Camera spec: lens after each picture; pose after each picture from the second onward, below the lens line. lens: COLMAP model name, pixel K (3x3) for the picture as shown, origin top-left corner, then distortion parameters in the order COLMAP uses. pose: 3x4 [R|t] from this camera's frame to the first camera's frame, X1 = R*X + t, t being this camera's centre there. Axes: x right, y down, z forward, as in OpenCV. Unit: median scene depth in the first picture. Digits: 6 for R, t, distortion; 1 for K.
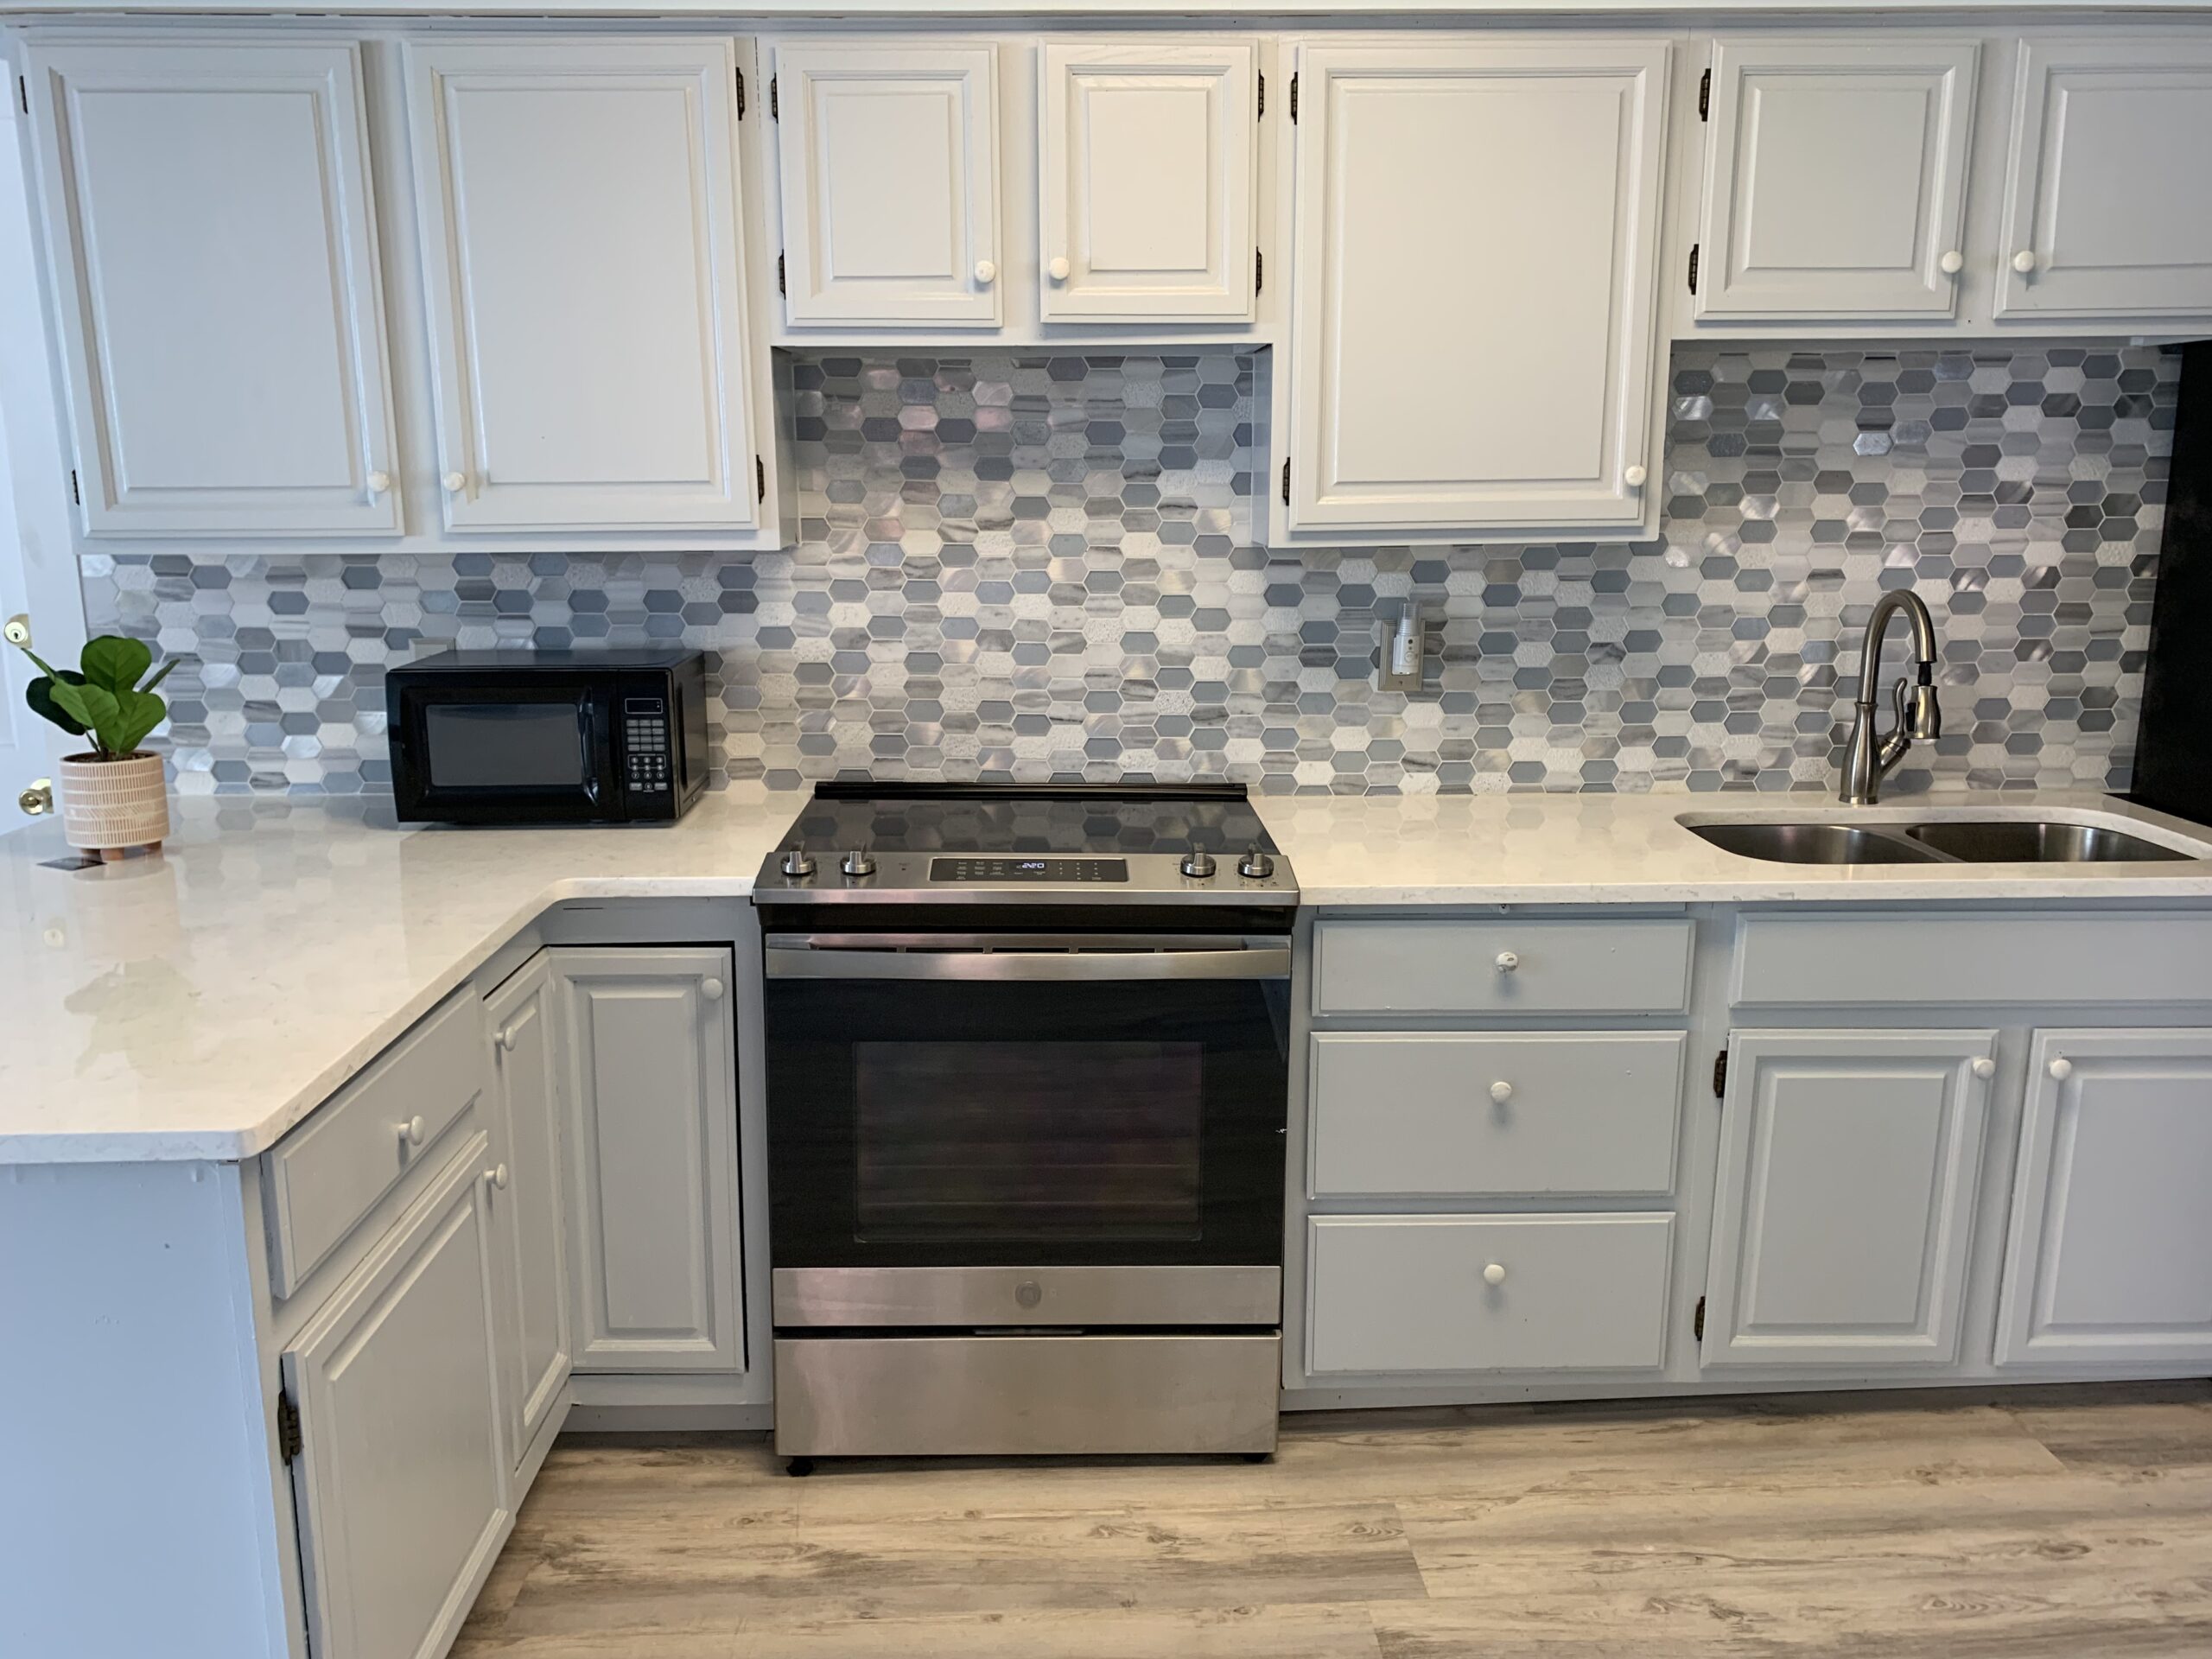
lens RADIAL K [[1670.8, 0, 1086.2], [0, 1670.8, 829.4], [0, 0, 1]] dist [0.055017, -0.063085]
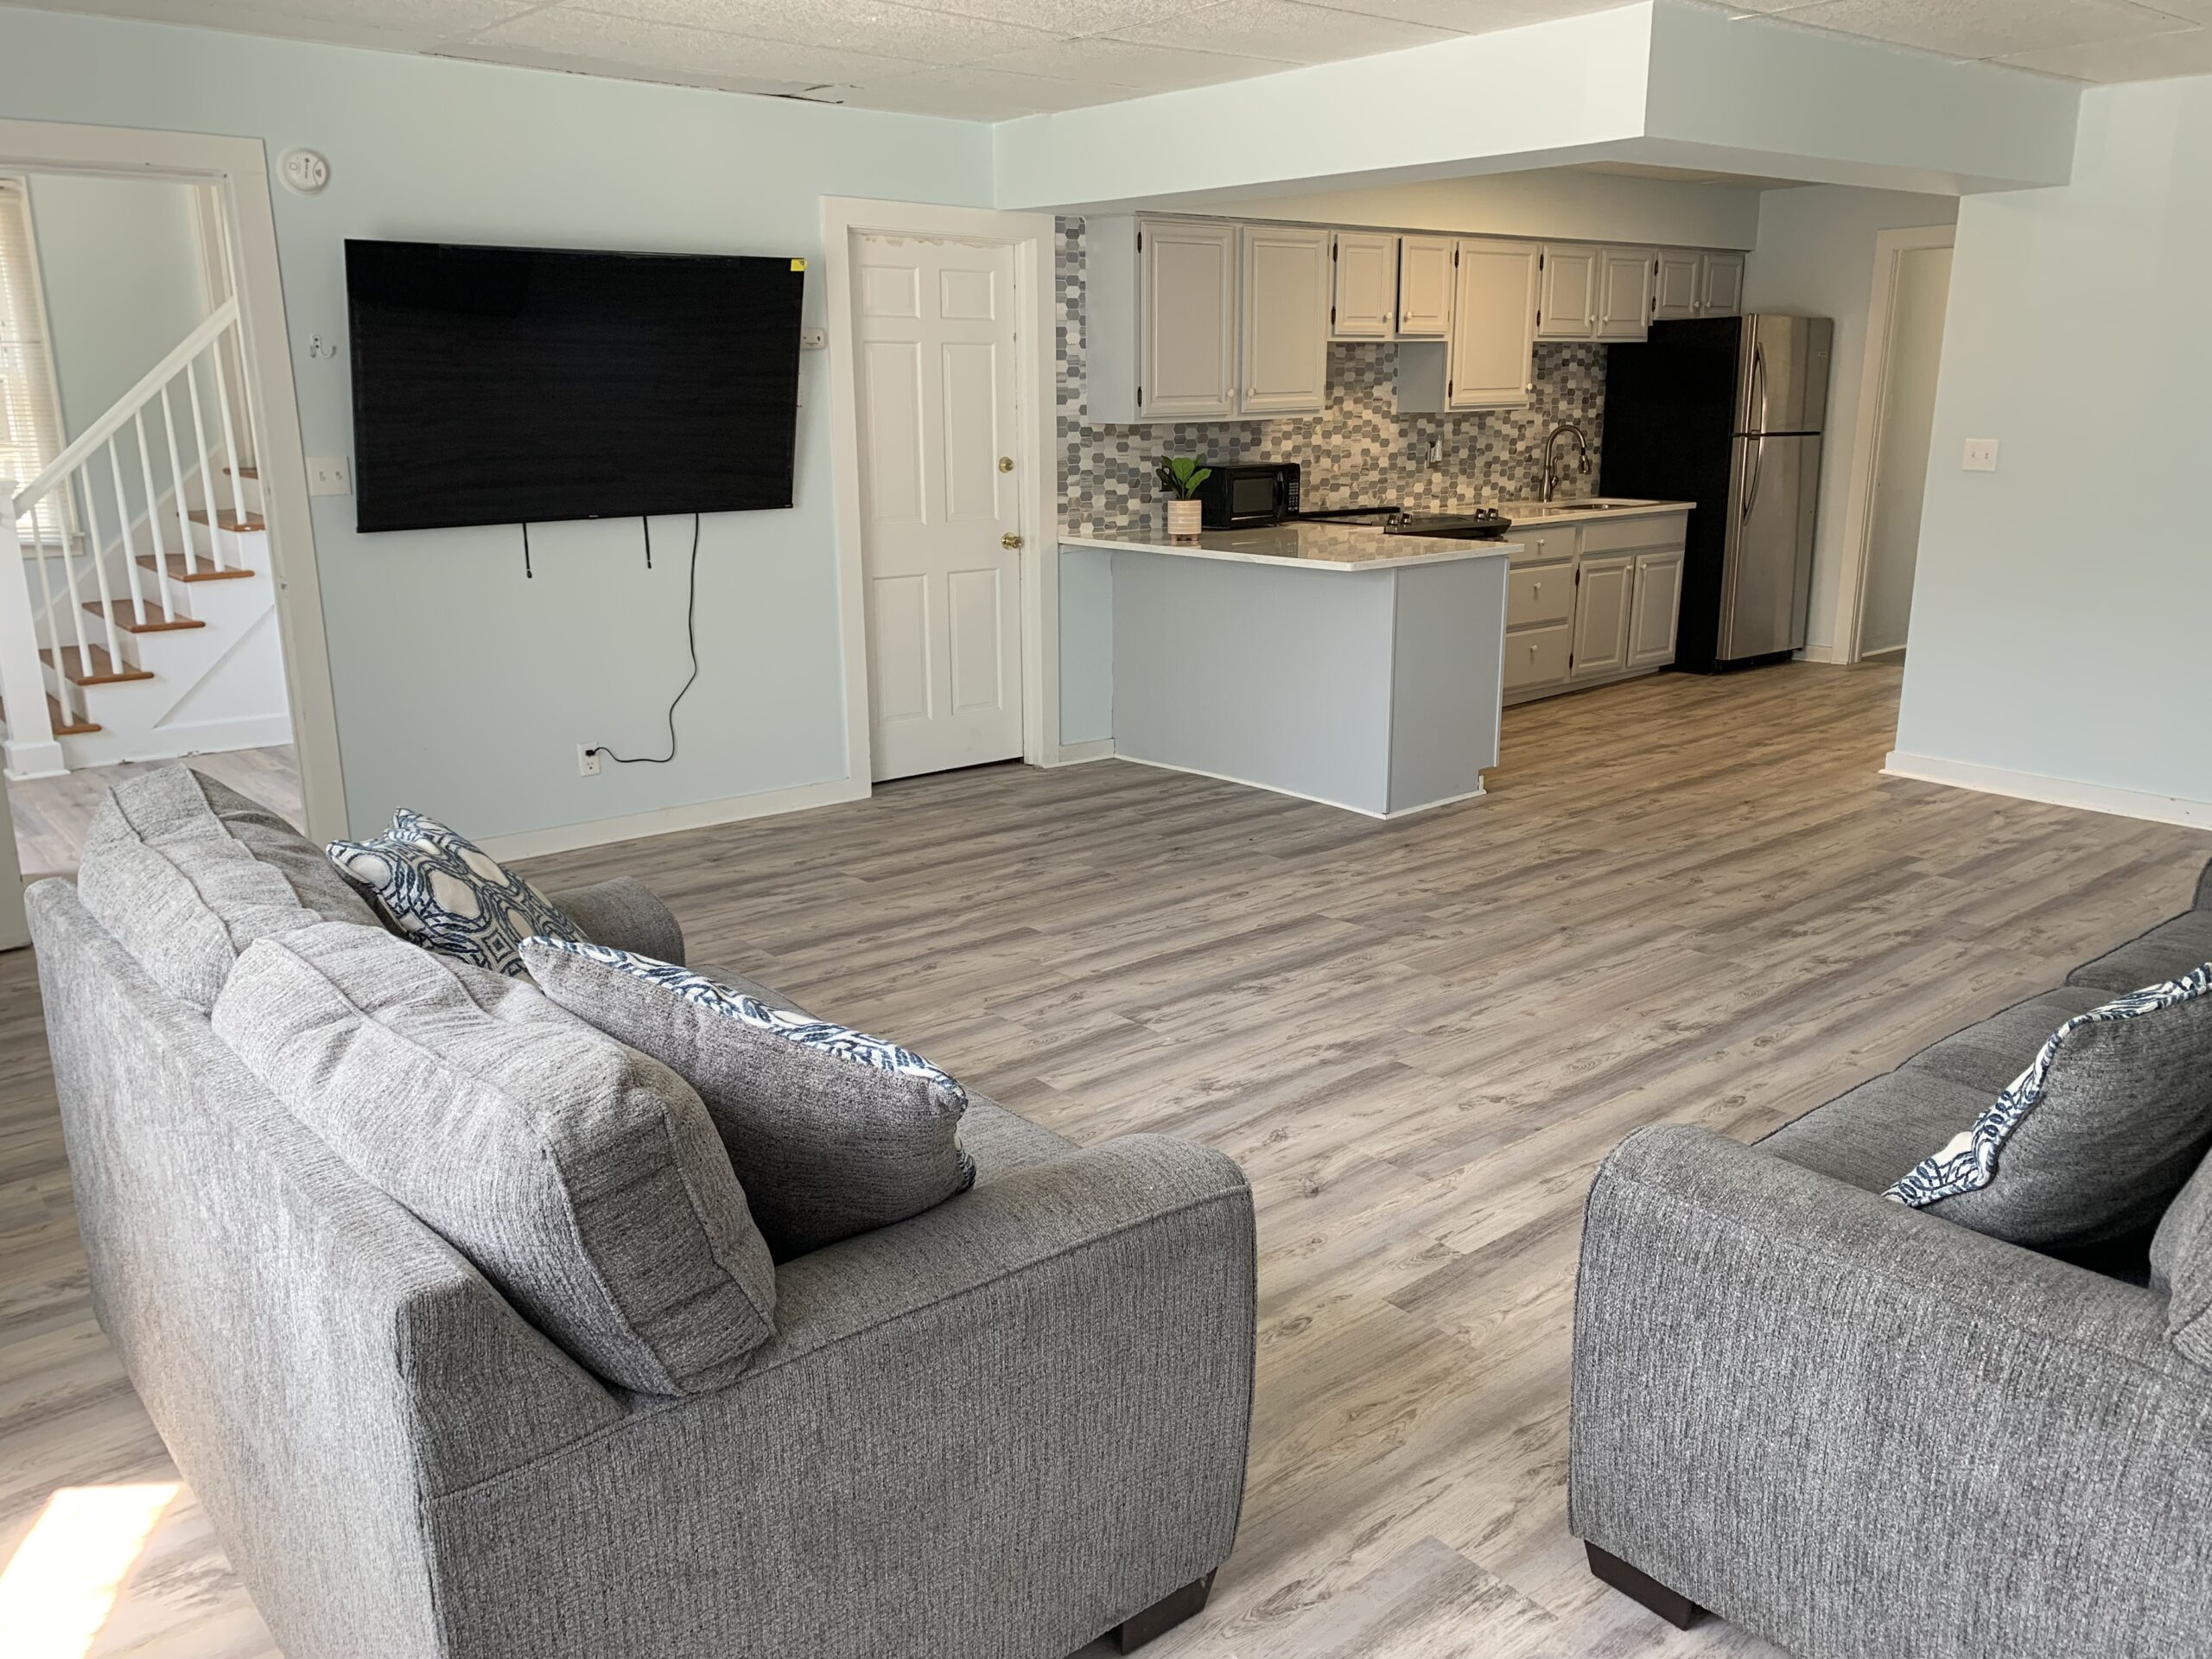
lens RADIAL K [[1670.8, 0, 1089.6], [0, 1670.8, 832.2], [0, 0, 1]] dist [0.055017, -0.063085]
pose [[0.796005, -0.160644, 0.583583, -1.975132], [0.132244, 0.987002, 0.091314, 0.180434], [-0.590667, 0.004489, 0.806903, -0.877212]]
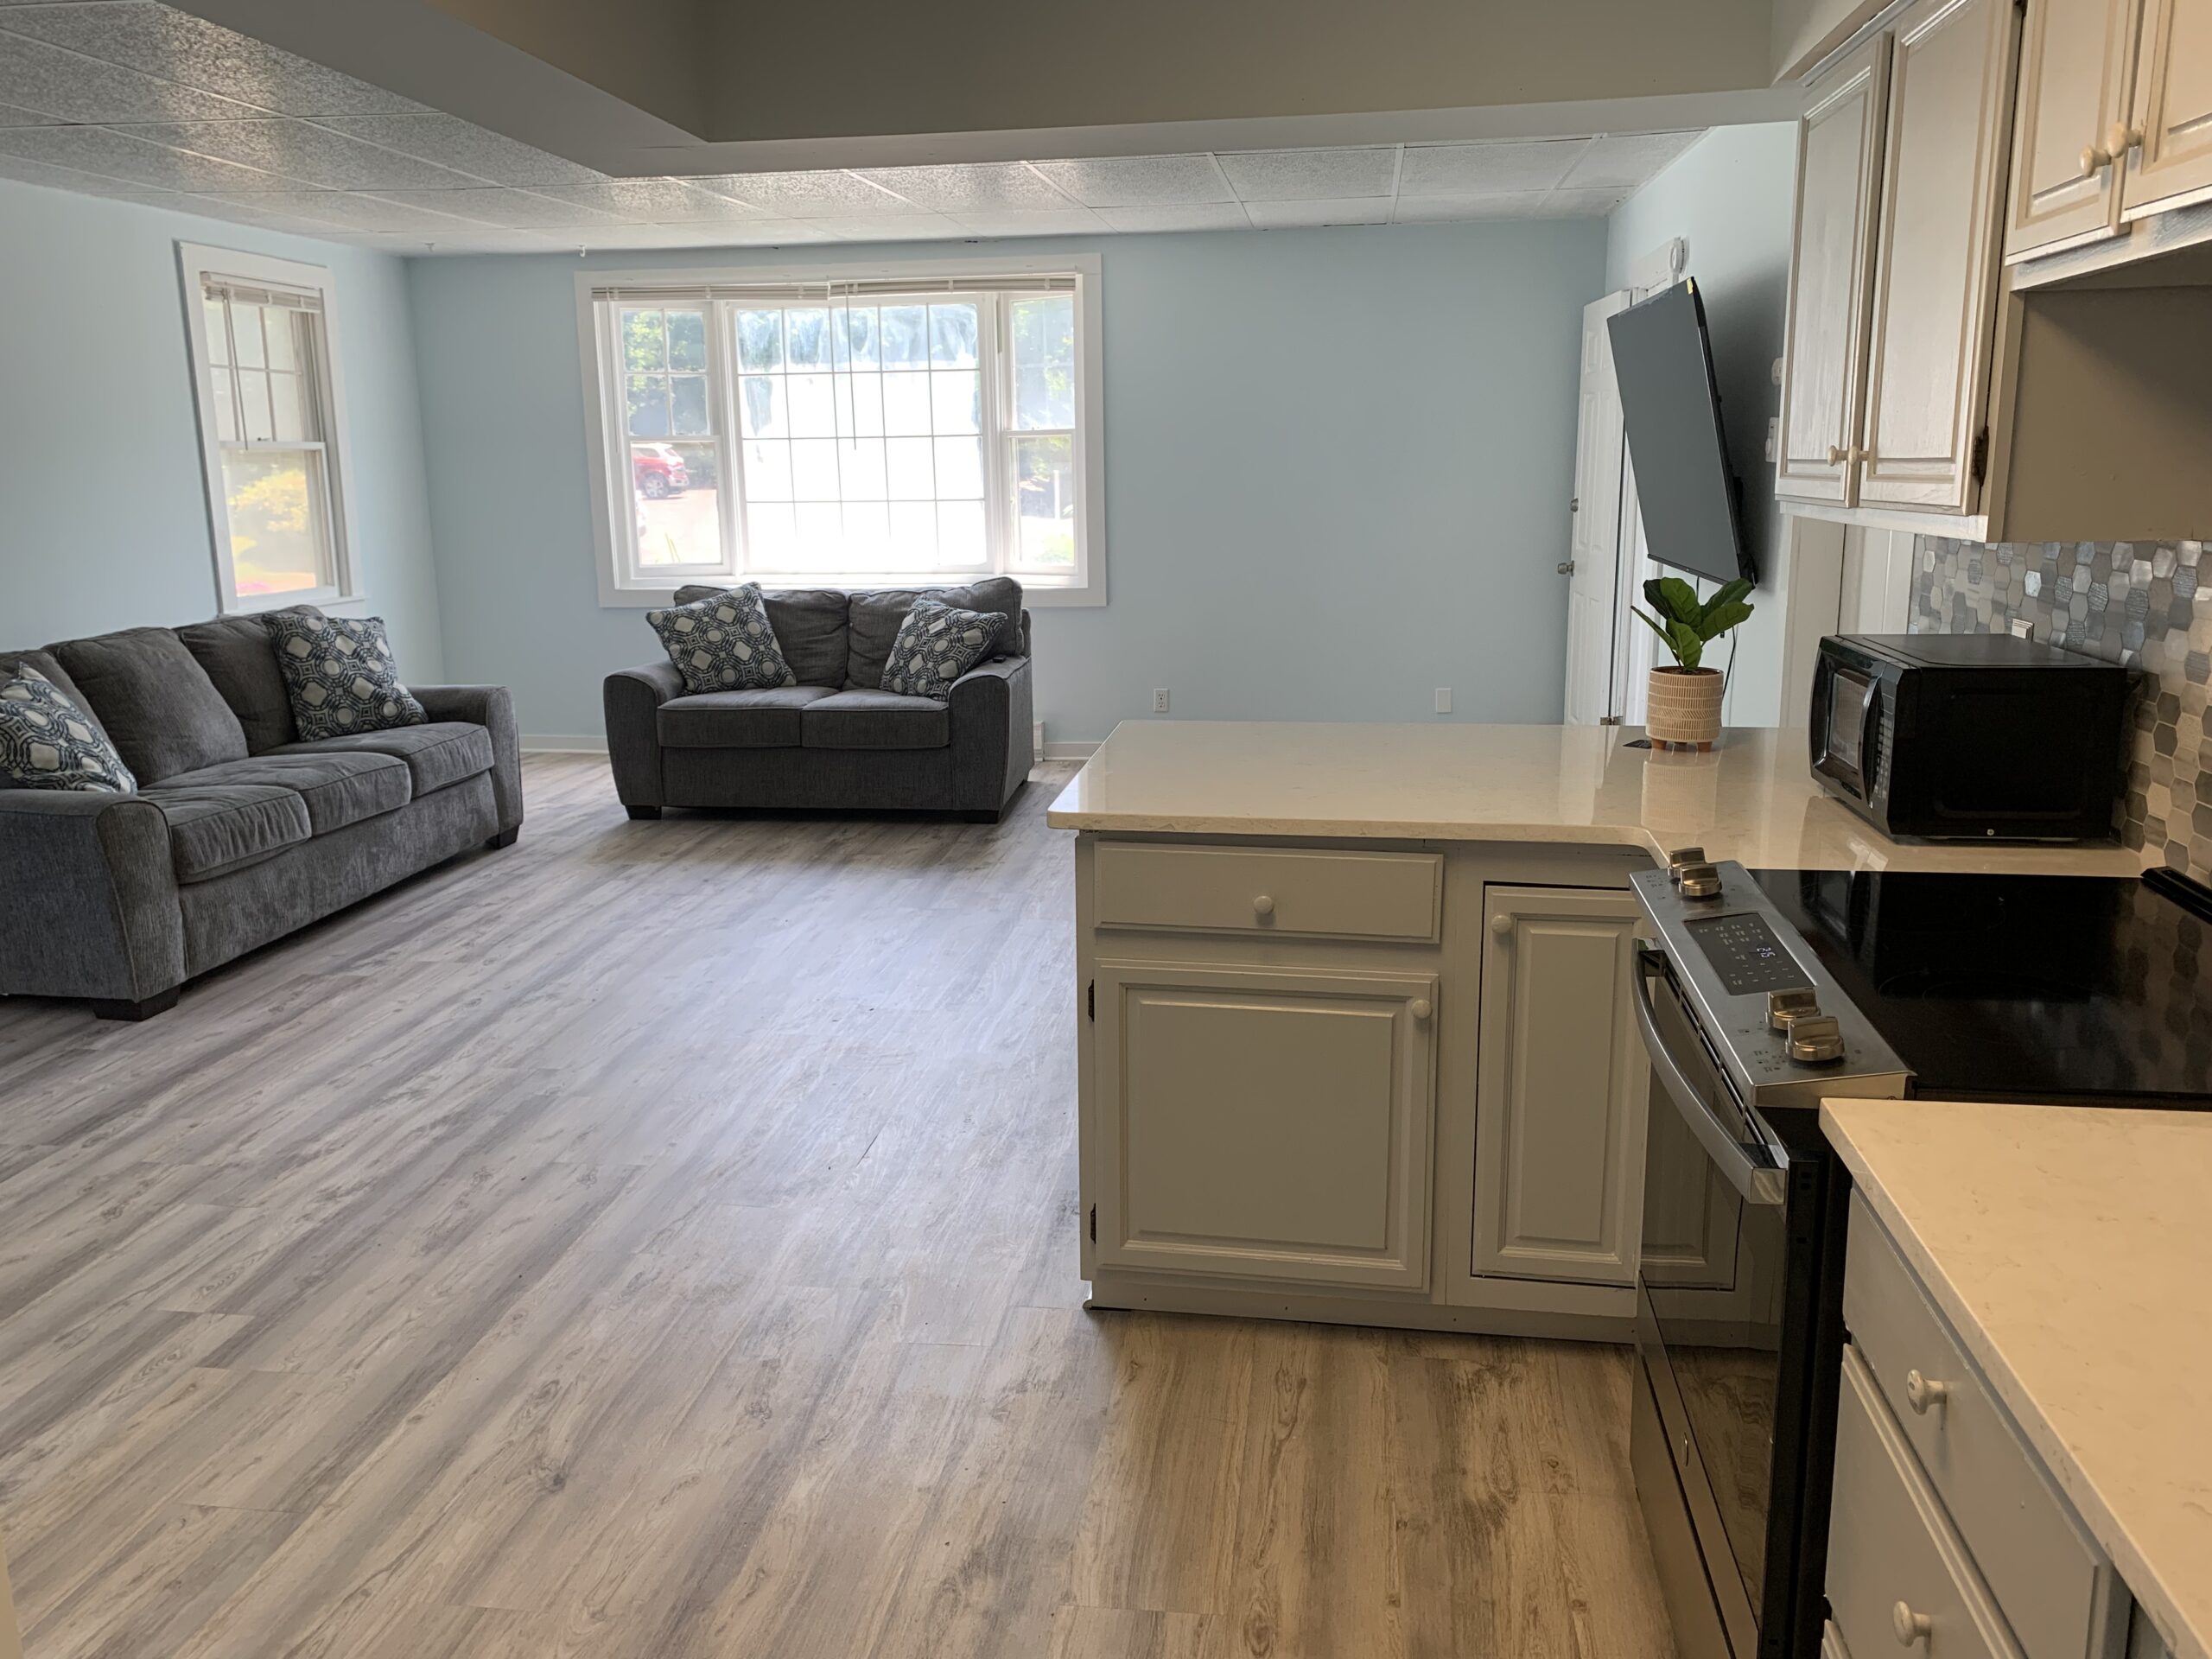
lens RADIAL K [[1670.8, 0, 1101.6], [0, 1670.8, 815.4], [0, 0, 1]] dist [0.055017, -0.063085]
pose [[-0.175596, 0.214208, -0.960875, 0.617076], [-0.191664, 0.949926, 0.246793, -0.140722], [0.965625, 0.227501, -0.125748, 0.634594]]
